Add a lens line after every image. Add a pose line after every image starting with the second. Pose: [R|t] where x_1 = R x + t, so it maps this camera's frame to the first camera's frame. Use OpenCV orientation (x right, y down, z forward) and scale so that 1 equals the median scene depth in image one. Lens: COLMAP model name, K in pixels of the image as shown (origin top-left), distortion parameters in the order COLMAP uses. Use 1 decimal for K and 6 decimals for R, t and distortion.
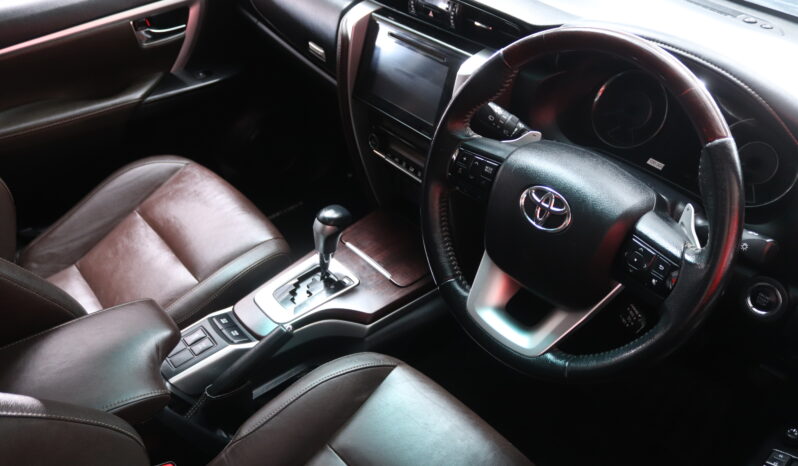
lens RADIAL K [[654.6, 0, 399.0], [0, 654.6, 233.0], [0, 0, 1]] dist [-0.163924, 0.124344]
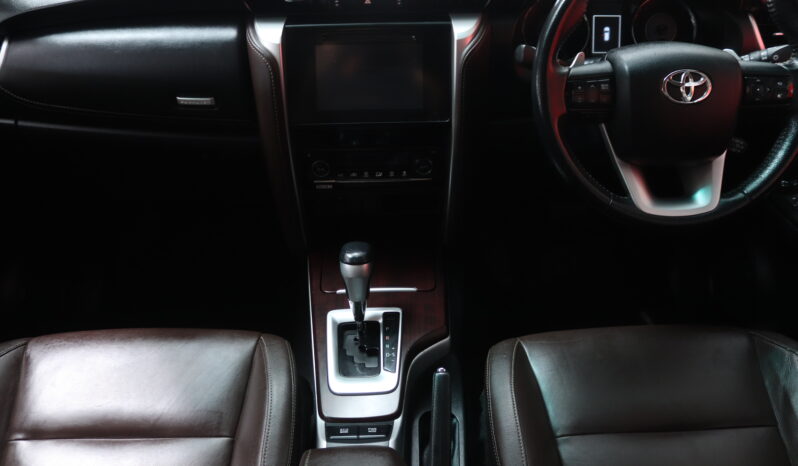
lens RADIAL K [[654.6, 0, 399.0], [0, 654.6, 233.0], [0, 0, 1]] dist [-0.163924, 0.124344]
pose [[0.619510, -0.449002, 0.643898, -0.807327], [0.495746, 0.859775, 0.122568, -0.175411], [-0.608641, 0.243278, 0.755230, 0.435099]]
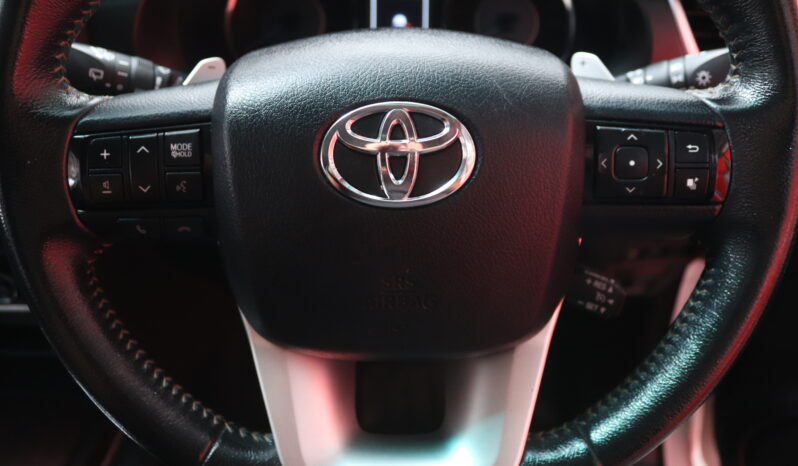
lens RADIAL K [[654.6, 0, 399.0], [0, 654.6, 233.0], [0, 0, 1]] dist [-0.163924, 0.124344]
pose [[0.653612, -0.404094, 0.639921, -0.041536], [0.466312, 0.880992, 0.080037, -0.021487], [-0.596109, 0.246090, 0.764261, 0.595477]]
